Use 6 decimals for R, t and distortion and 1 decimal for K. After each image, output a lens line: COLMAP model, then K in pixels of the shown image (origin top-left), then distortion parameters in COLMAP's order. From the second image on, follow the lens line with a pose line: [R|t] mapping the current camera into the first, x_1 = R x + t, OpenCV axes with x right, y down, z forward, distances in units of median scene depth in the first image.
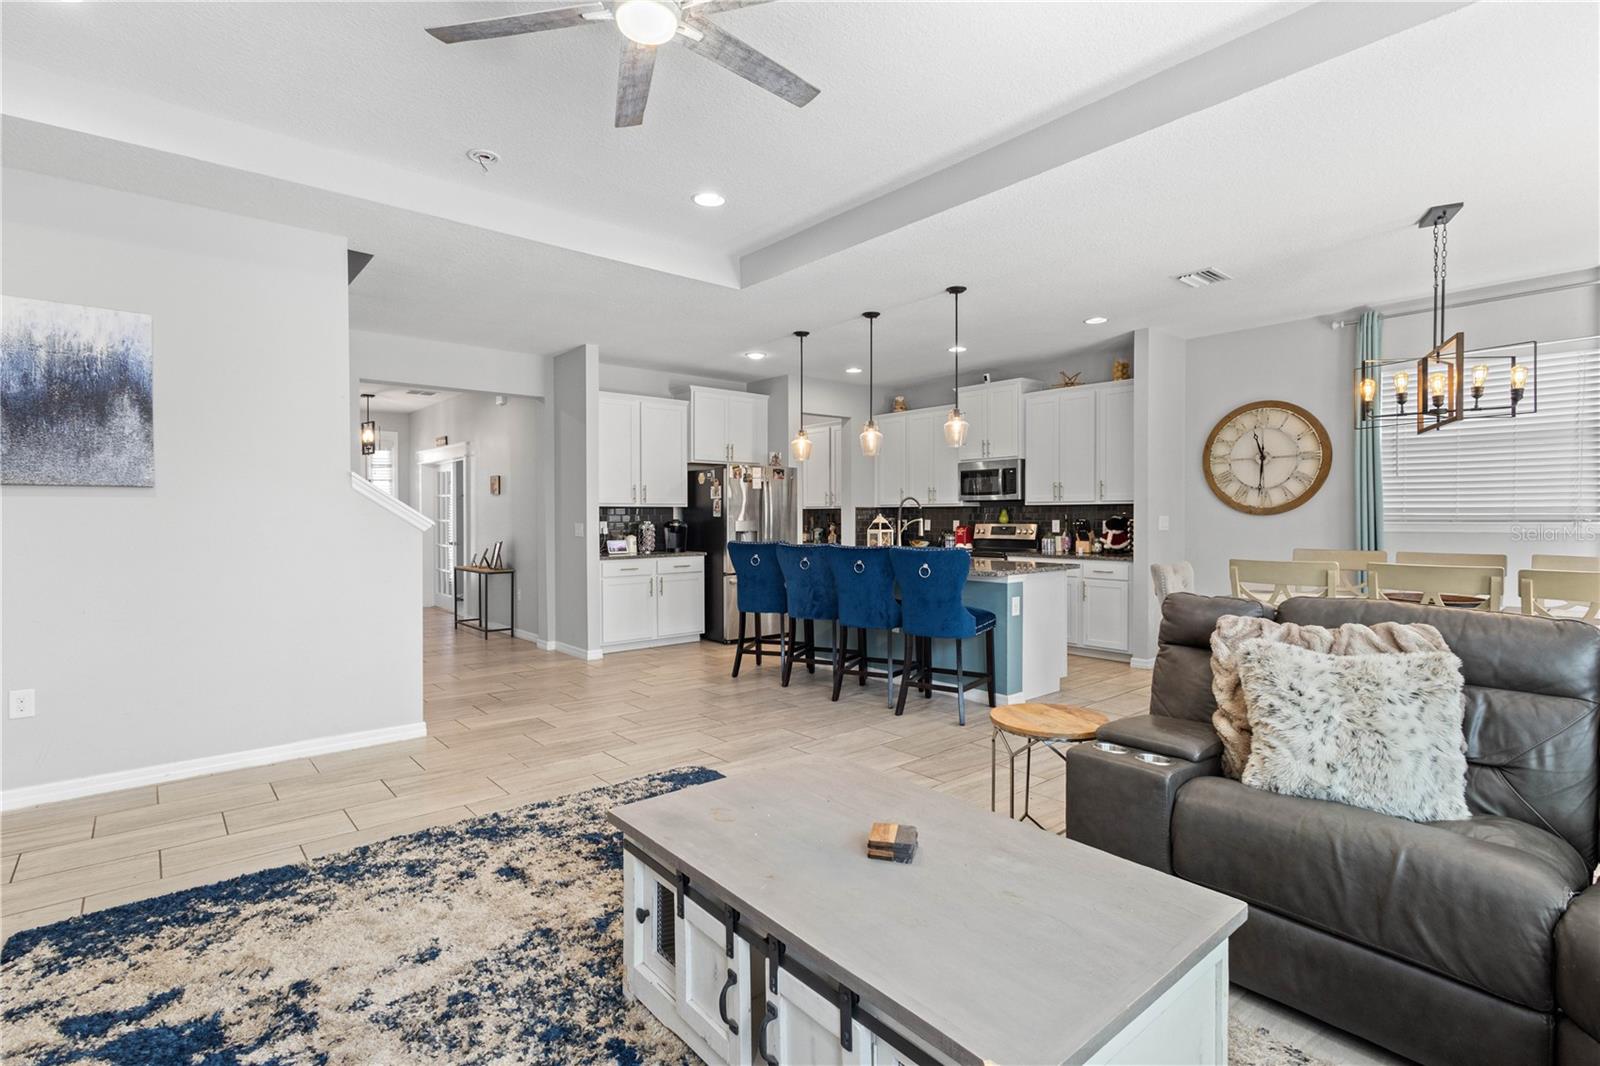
lens RADIAL K [[747.7, 0, 808.2], [0, 747.7, 532.1], [0, 0, 1]] dist [0.015030, -0.003020]
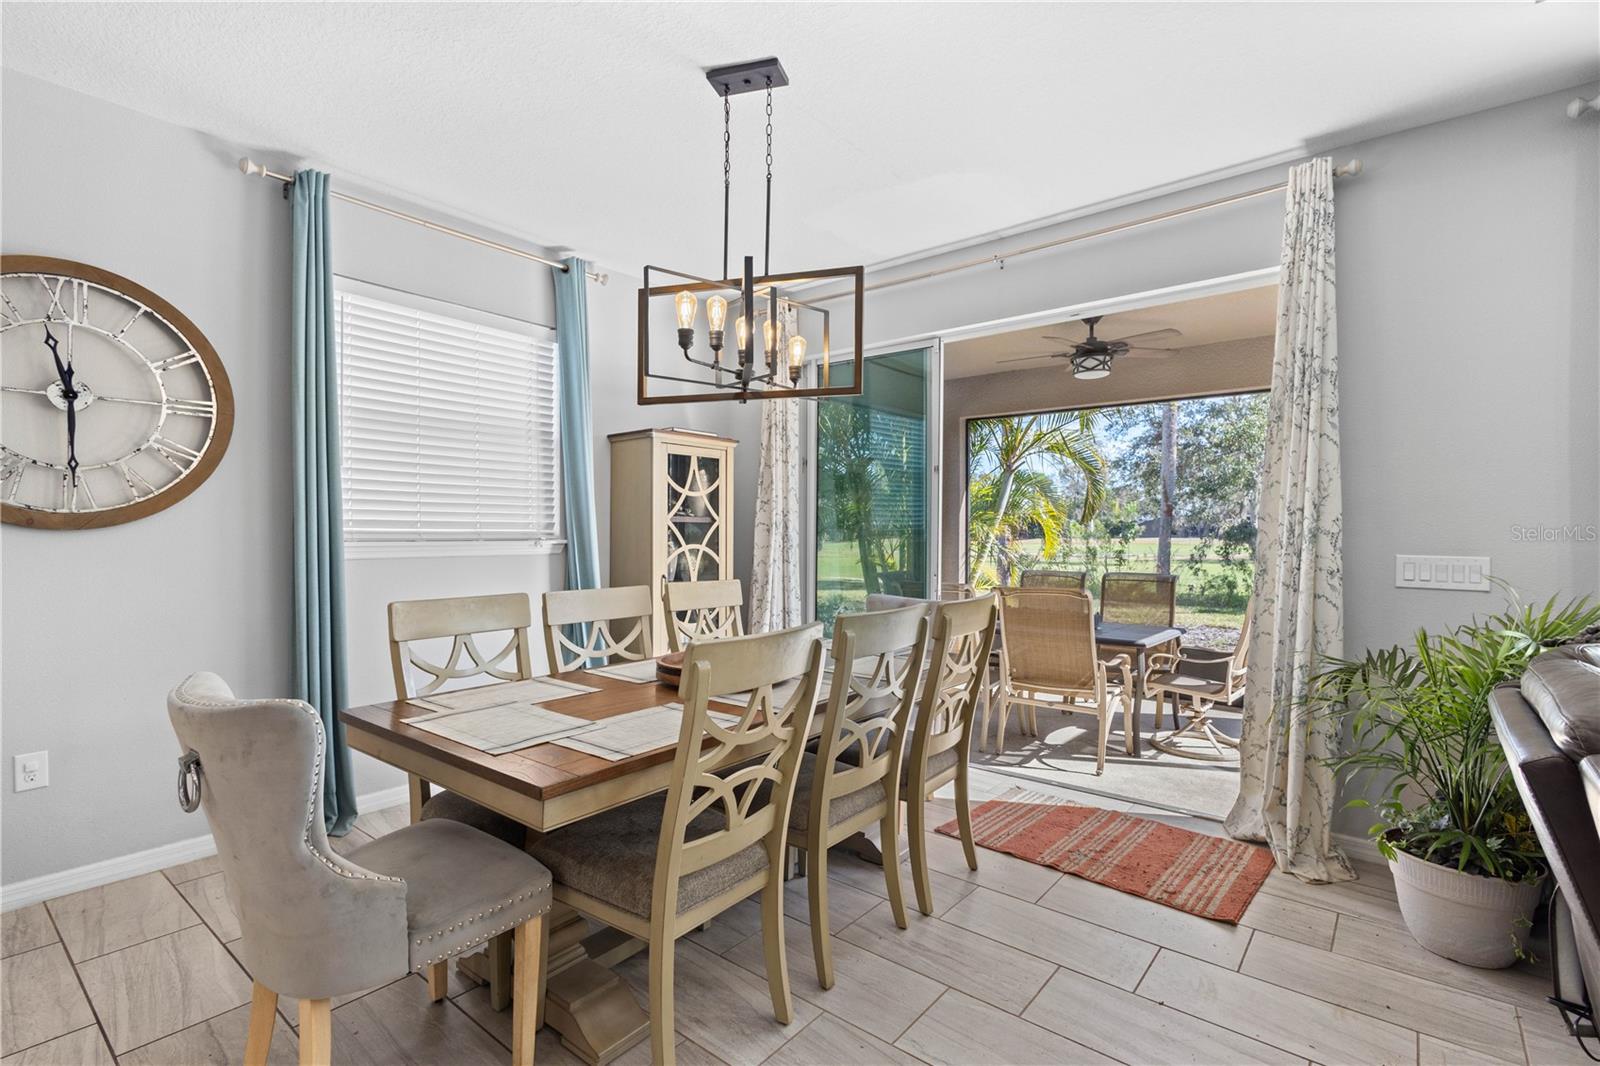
lens RADIAL K [[747.7, 0, 797.9], [0, 747.7, 524.7], [0, 0, 1]] dist [0.015030, -0.003020]
pose [[-0.161490, 0.013387, 0.986783, 0.101365], [0.019429, 0.999757, -0.010383, -0.011380], [-0.986683, 0.017495, -0.161711, 0.567922]]
